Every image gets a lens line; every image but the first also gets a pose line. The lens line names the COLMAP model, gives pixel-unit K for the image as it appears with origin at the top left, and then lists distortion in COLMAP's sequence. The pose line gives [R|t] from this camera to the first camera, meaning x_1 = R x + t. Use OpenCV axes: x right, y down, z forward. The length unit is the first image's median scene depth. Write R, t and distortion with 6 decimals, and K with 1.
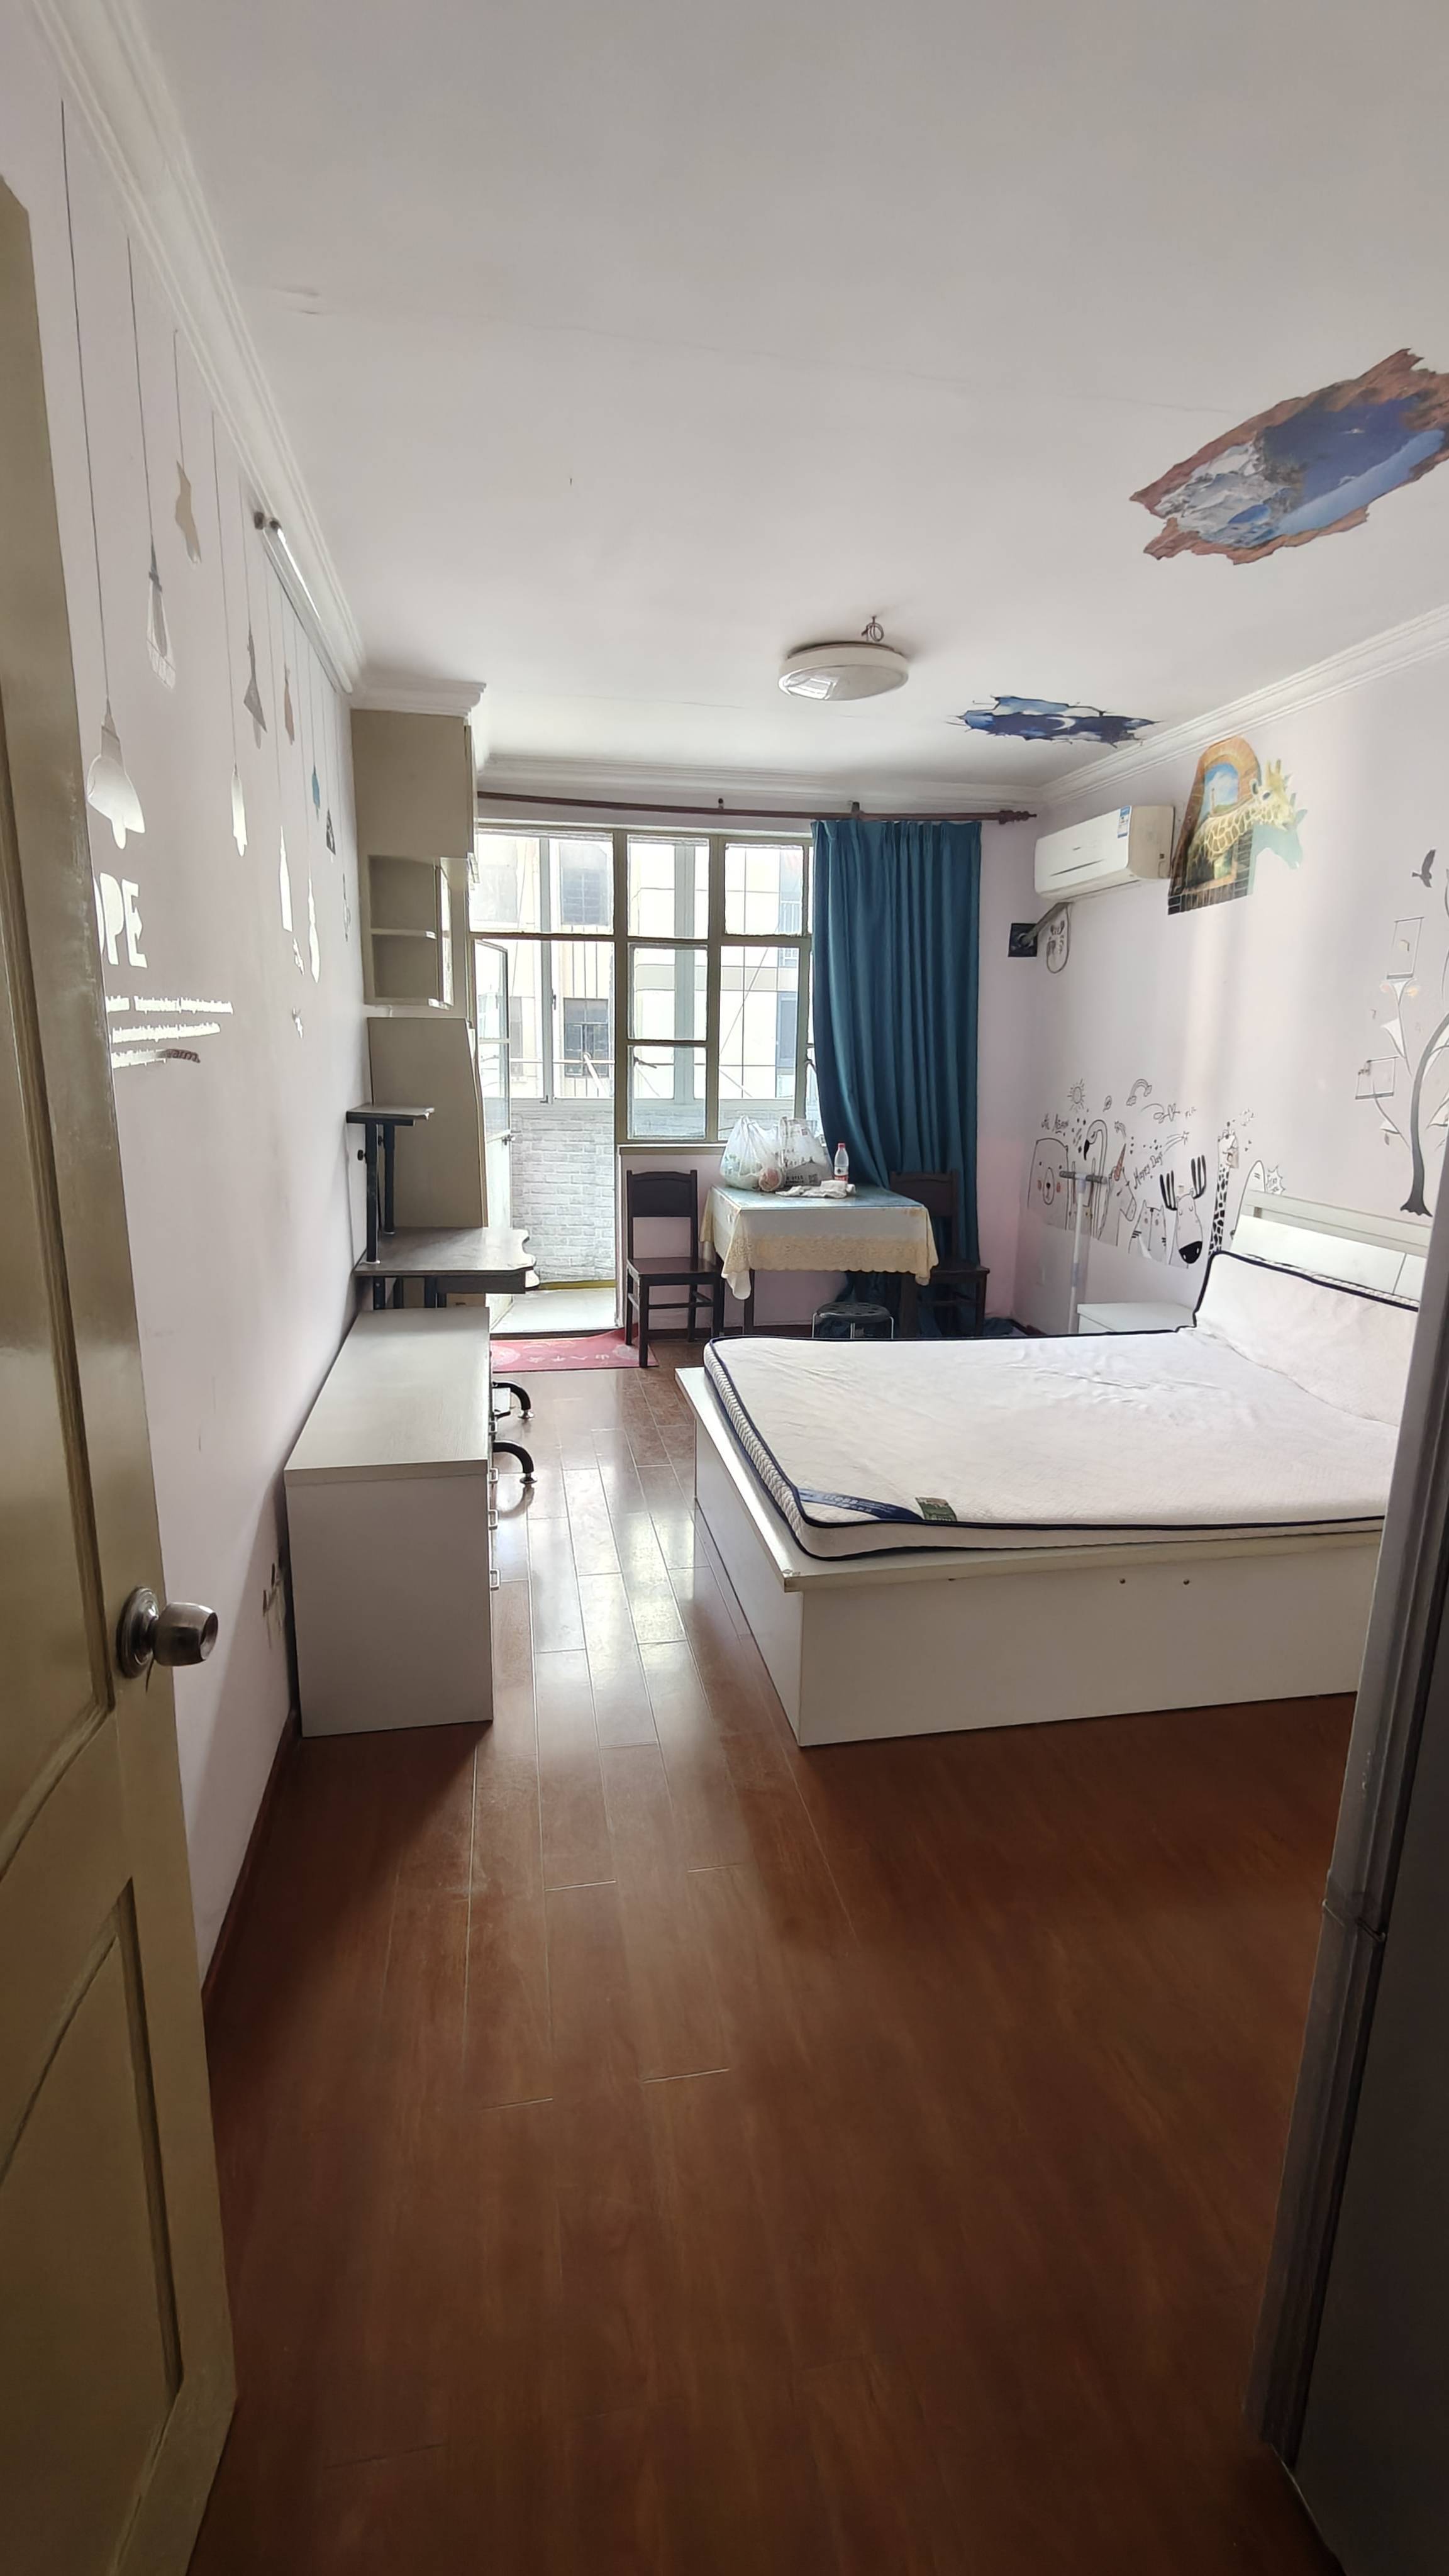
lens RADIAL K [[1137.4, 0, 724.5], [0, 1137.4, 1288.0], [0, 0, 1]] dist [0.000010, -0.000032]
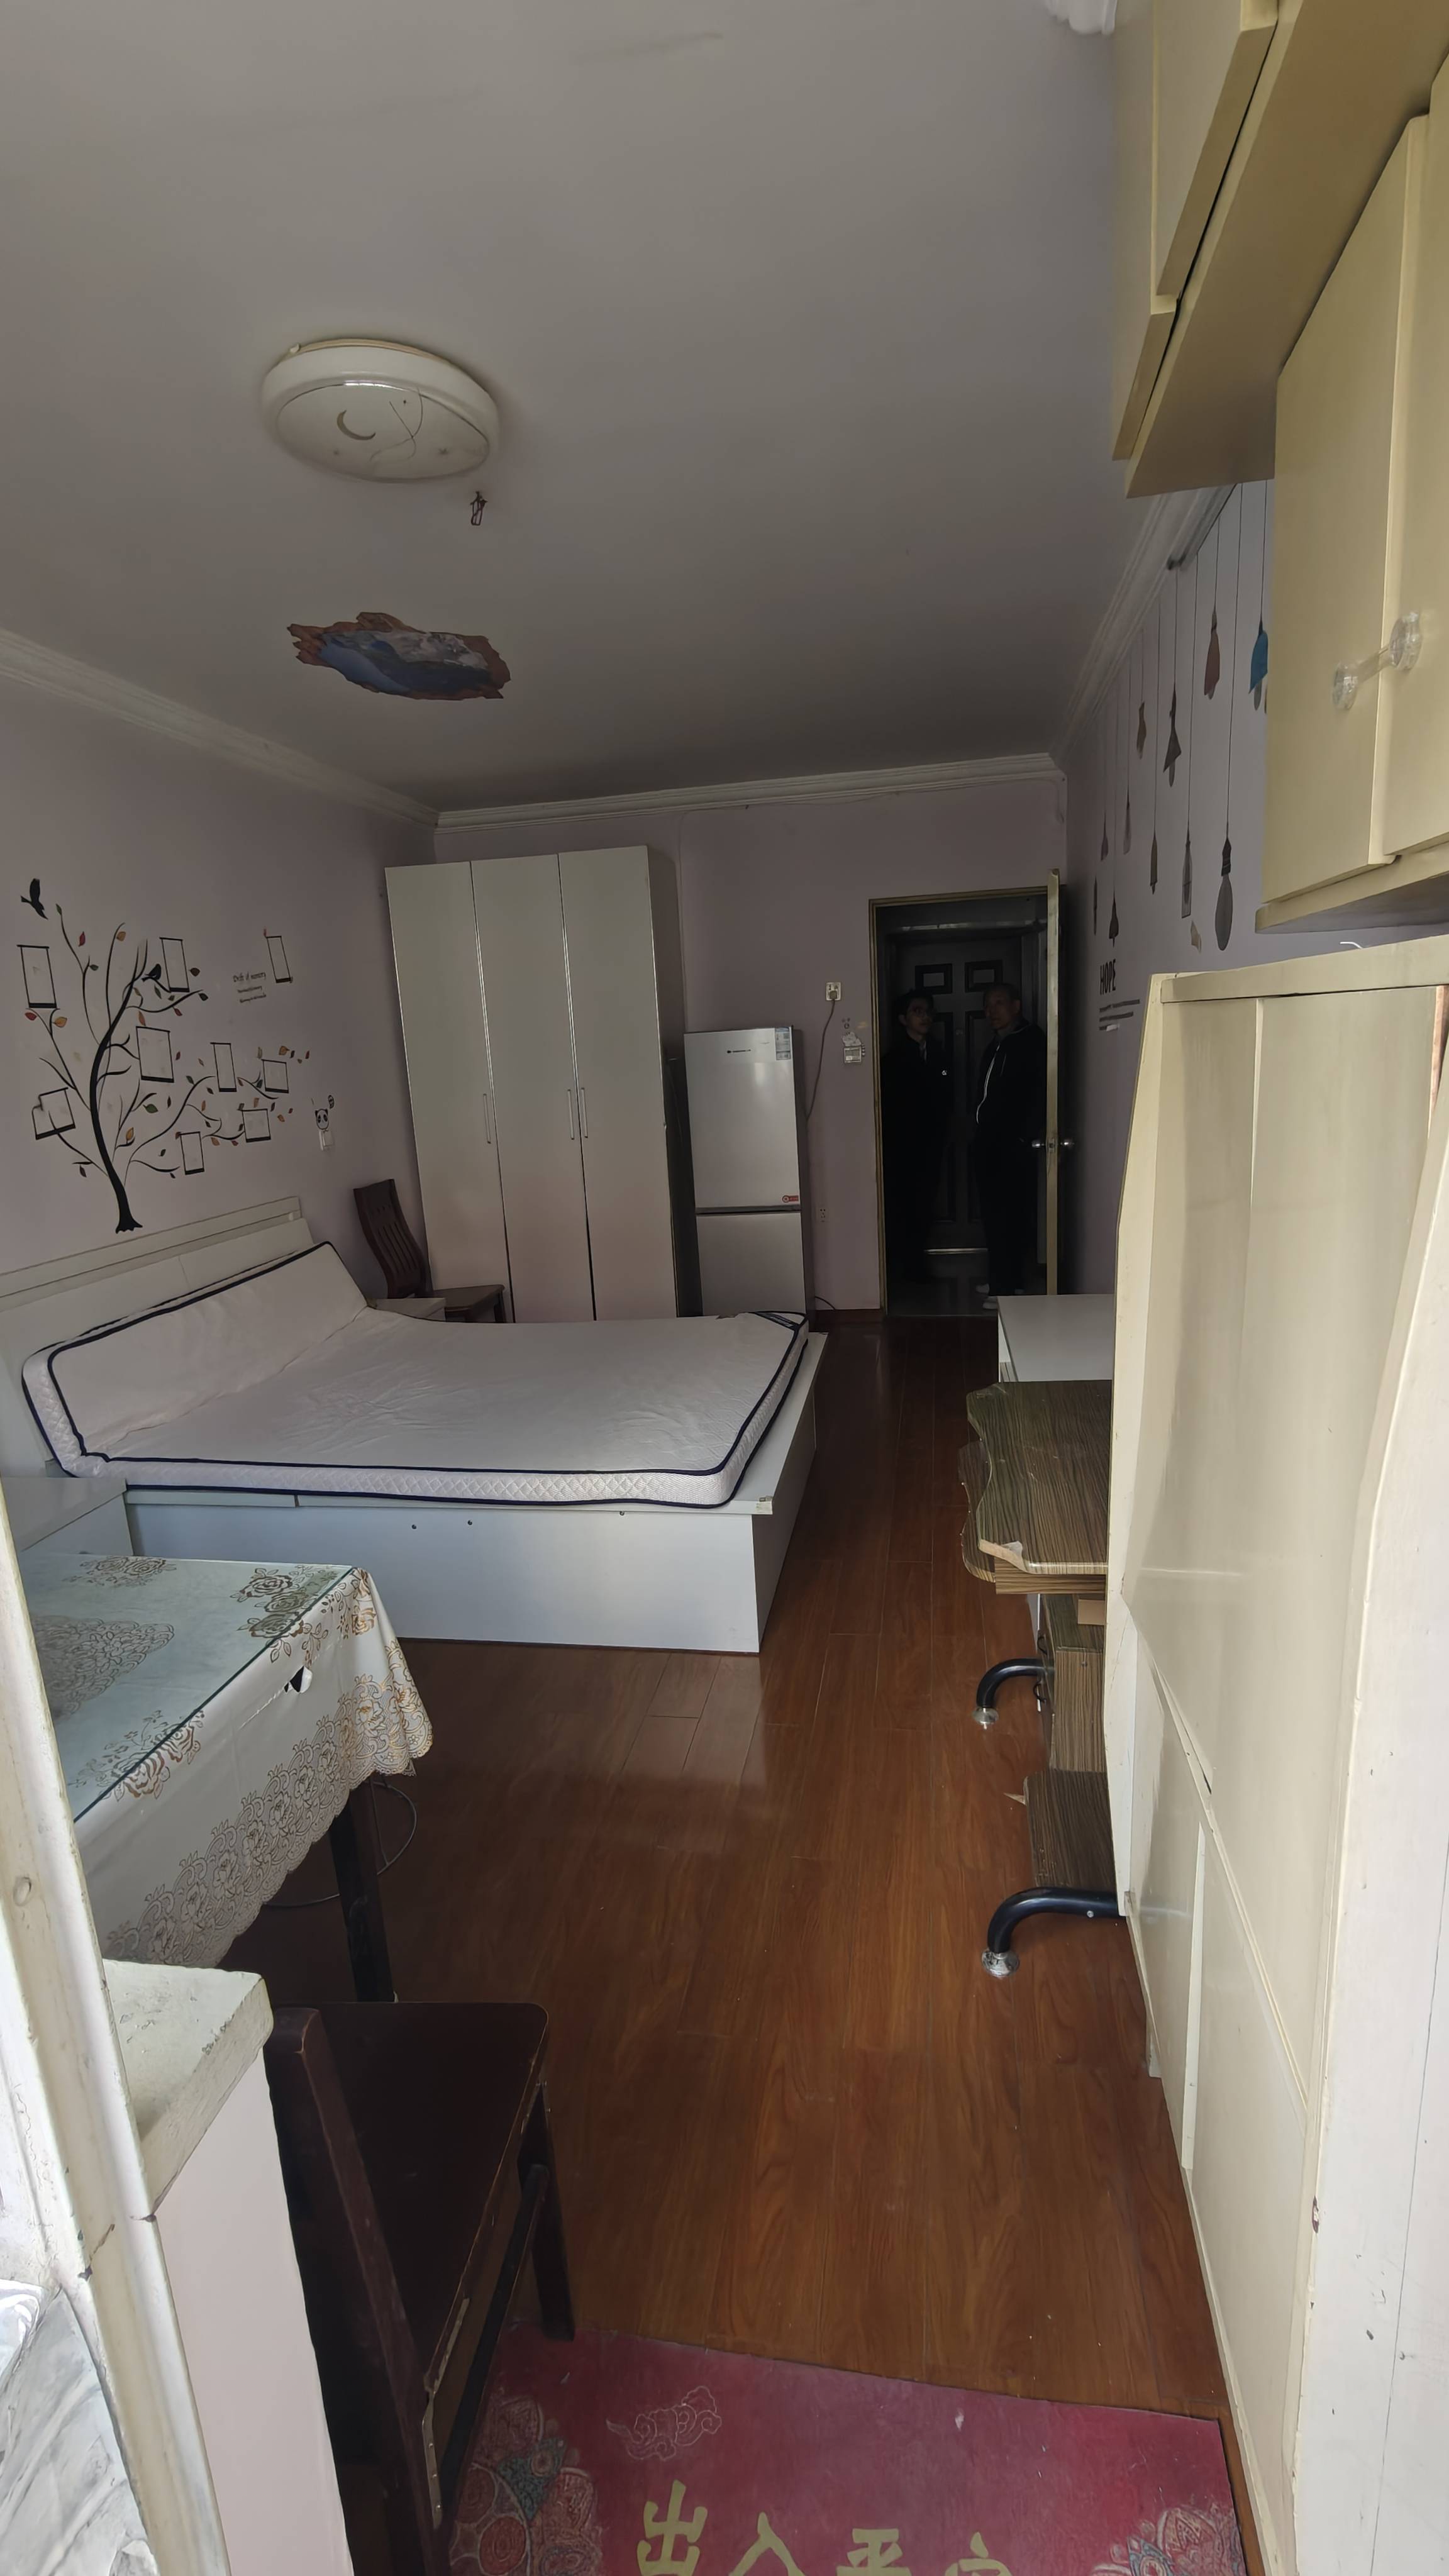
lens RADIAL K [[1137.4, 0, 724.5], [0, 1137.4, 1288.0], [0, 0, 1]] dist [0.000010, -0.000032]
pose [[-0.932722, -0.044445, 0.357847, -0.307567], [0.114473, 0.904548, 0.410718, -0.402899], [-0.341944, 0.424049, -0.838604, 1.780598]]
